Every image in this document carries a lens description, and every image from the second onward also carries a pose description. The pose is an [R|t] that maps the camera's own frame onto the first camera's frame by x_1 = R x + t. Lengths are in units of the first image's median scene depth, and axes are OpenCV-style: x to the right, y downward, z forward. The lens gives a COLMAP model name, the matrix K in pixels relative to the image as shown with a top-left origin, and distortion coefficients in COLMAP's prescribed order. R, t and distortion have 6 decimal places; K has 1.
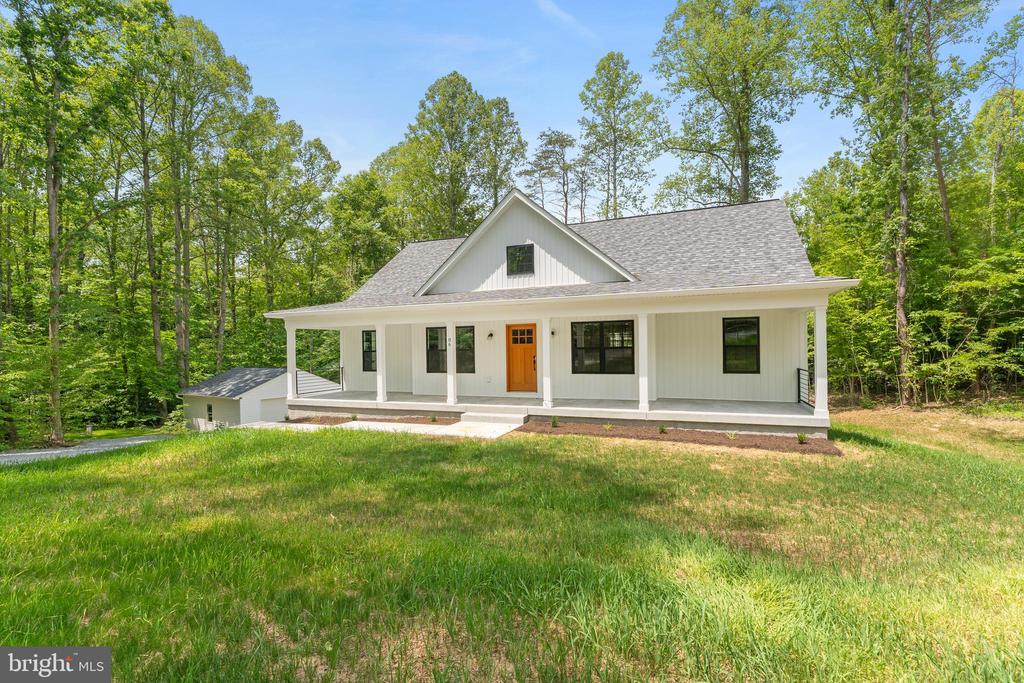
lens RADIAL K [[413.2, 0, 546.8], [0, 413.2, 354.6], [0, 0, 1]] dist [0.001179, 0.000277]
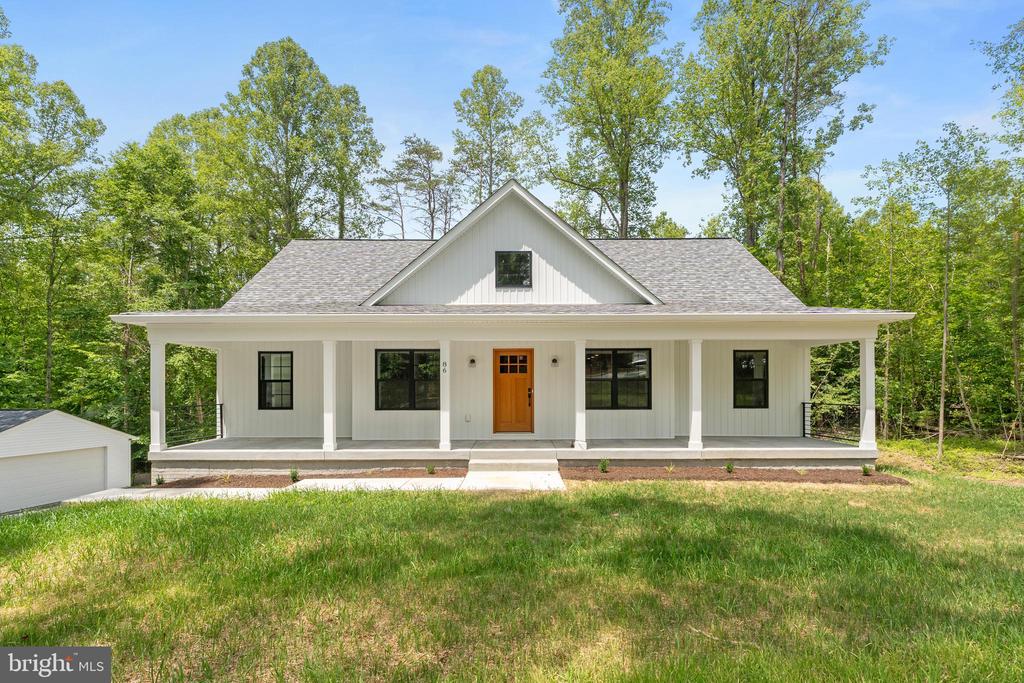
lens RADIAL K [[446.5, 0, 516.0], [0, 446.5, 395.2], [0, 0, 1]] dist [-0.002795, 0.000095]
pose [[0.943423, 0.009016, 0.331470, -0.228167], [-0.006387, 0.999939, -0.009021, 0.016462], [-0.331532, 0.006393, 0.943422, 0.115306]]
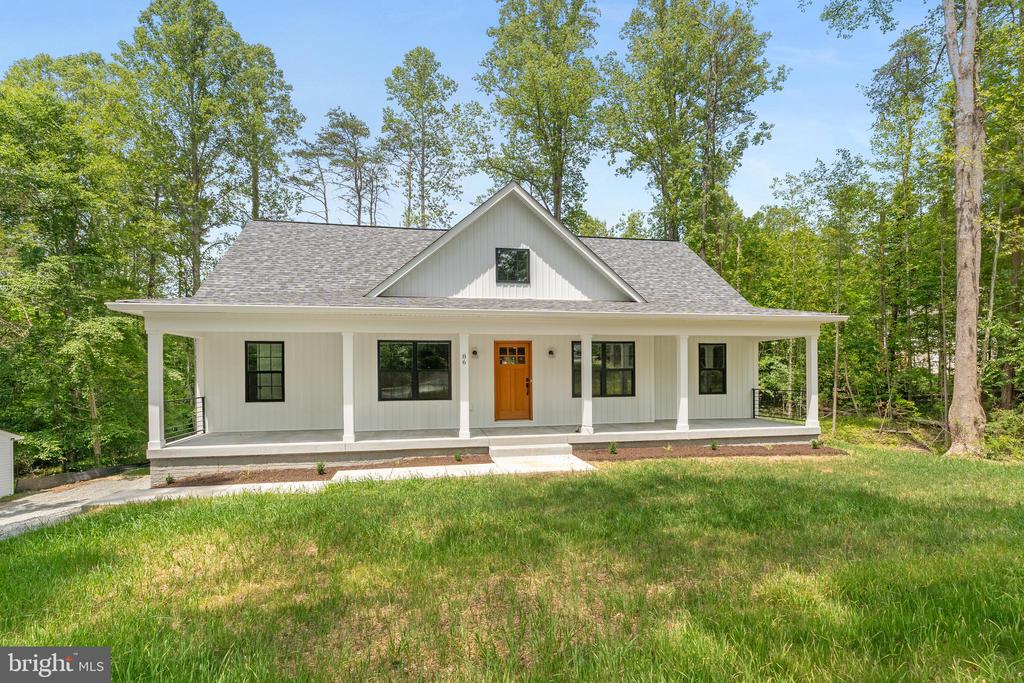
lens RADIAL K [[454.6, 0, 508.3], [0, 454.6, 384.8], [0, 0, 1]] dist [-0.001144, 0.000054]
pose [[0.867969, -0.001489, 0.496617, -0.354521], [0.003089, 0.999992, -0.002401, 0.012635], [-0.496609, 0.003618, 0.867967, 0.124308]]
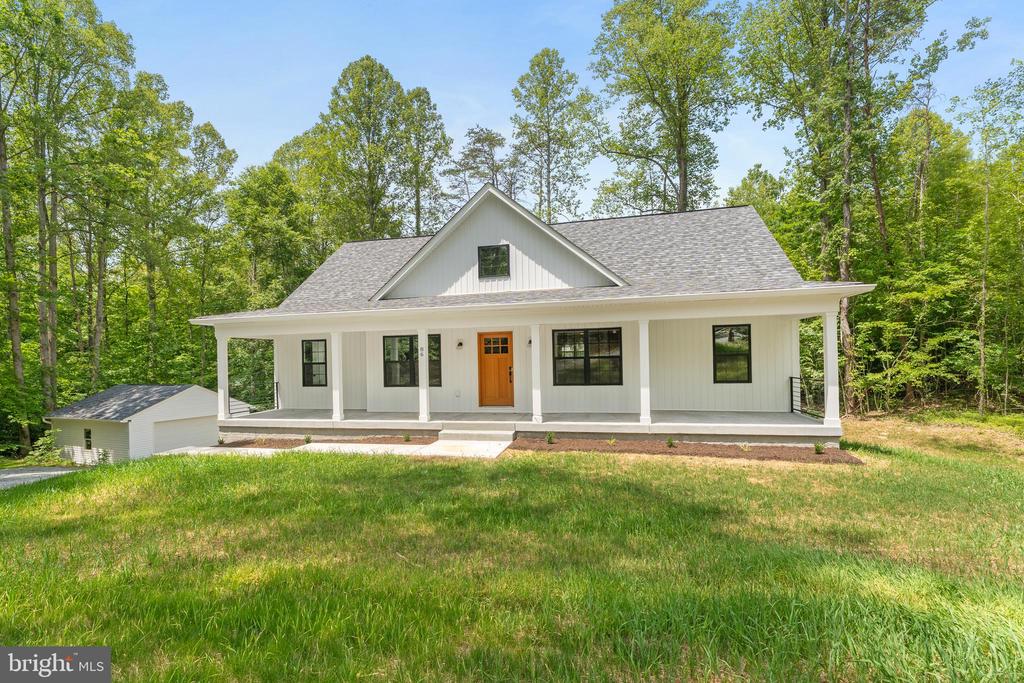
lens RADIAL K [[440.2, 0, 505.7], [0, 440.2, 365.9], [0, 0, 1]] dist [-0.000325, -0.000326]
pose [[0.994301, -0.006566, 0.106403, -0.093896], [0.007259, 0.999955, -0.006128, 0.004662], [-0.106358, 0.006865, 0.994304, 0.022643]]
